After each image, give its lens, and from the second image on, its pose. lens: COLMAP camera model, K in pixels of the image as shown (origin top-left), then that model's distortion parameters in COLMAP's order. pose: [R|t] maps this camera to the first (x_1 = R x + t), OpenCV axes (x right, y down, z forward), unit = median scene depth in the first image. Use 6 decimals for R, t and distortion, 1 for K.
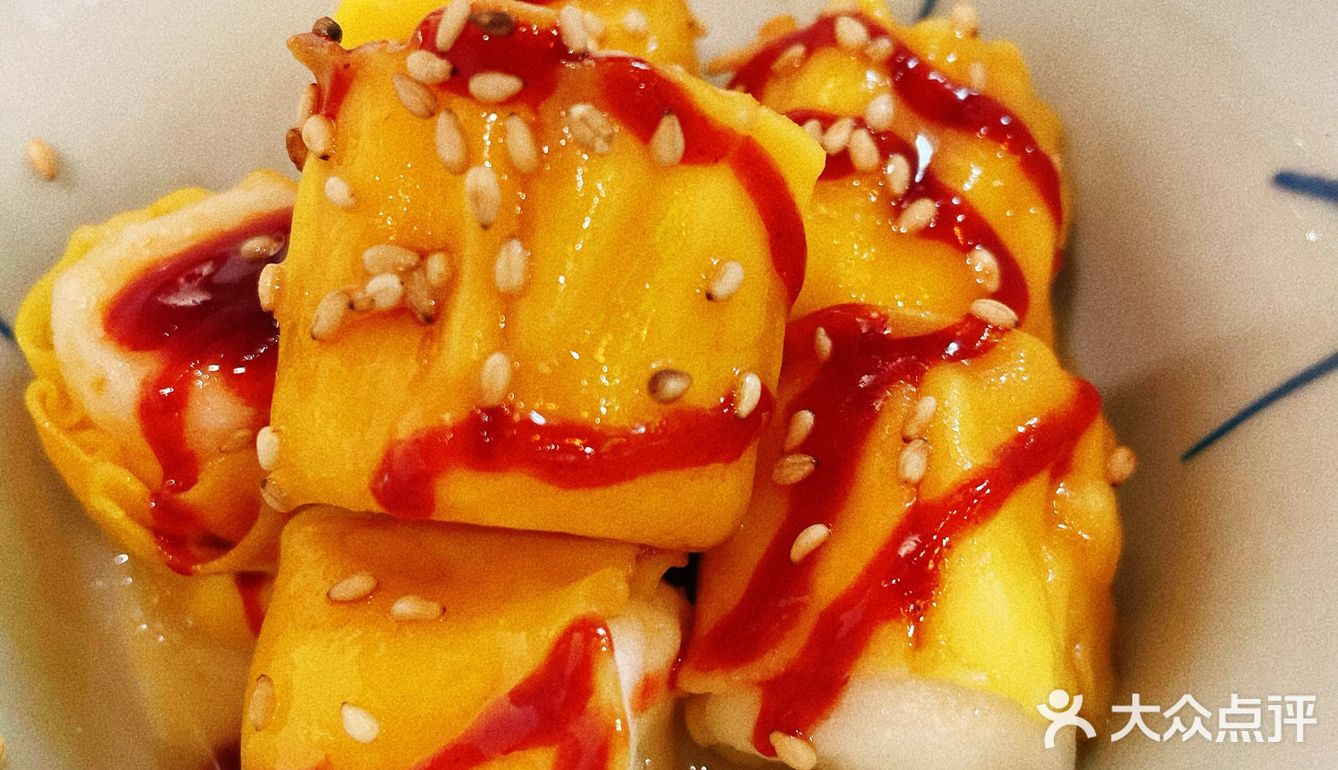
lens RADIAL K [[1377.5, 0, 669.0], [0, 1377.5, 385.0], [0, 0, 1]] dist [0.003753, -0.009180]
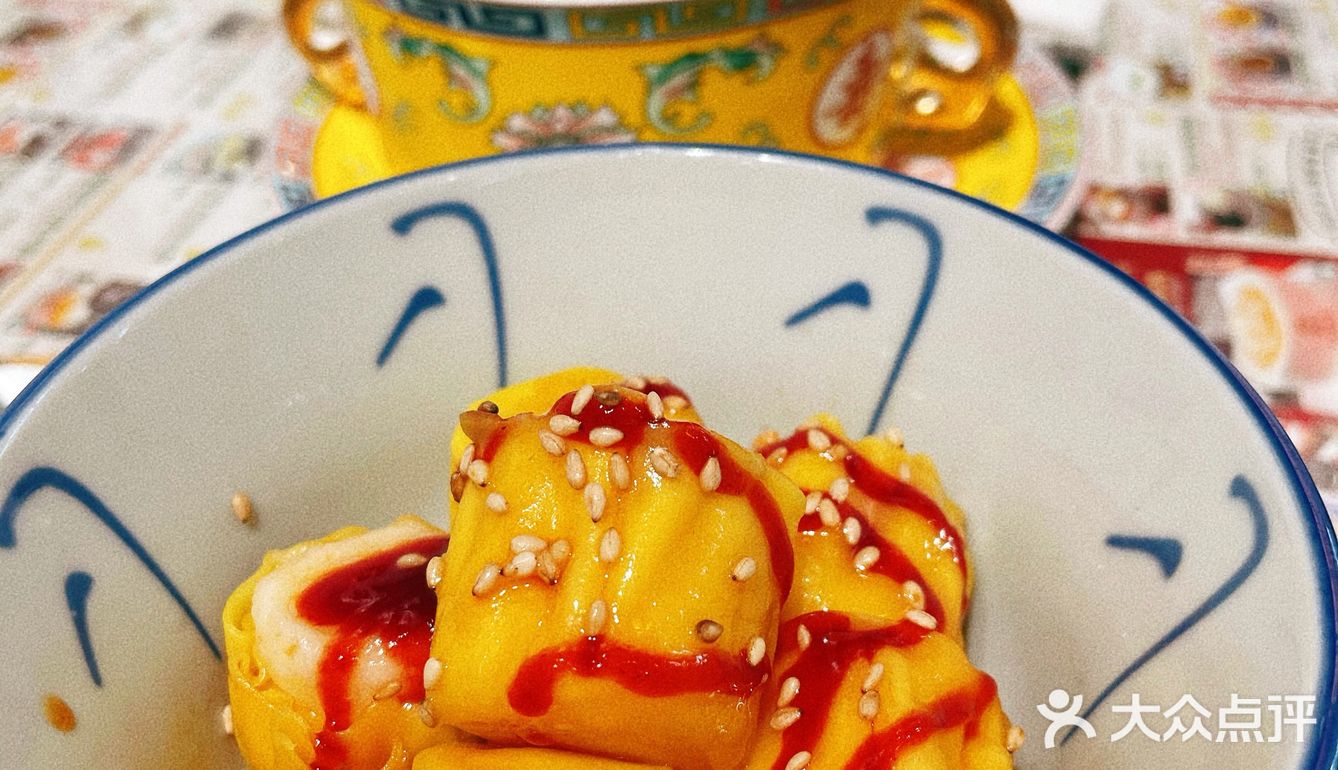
lens RADIAL K [[1377.5, 0, 669.0], [0, 1377.5, 385.0], [0, 0, 1]] dist [0.003753, -0.009180]
pose [[0.998717, 0.038068, 0.033400, -0.095114], [-0.023582, 0.933226, -0.358515, 0.267745], [-0.044817, 0.357268, 0.932926, -0.468384]]
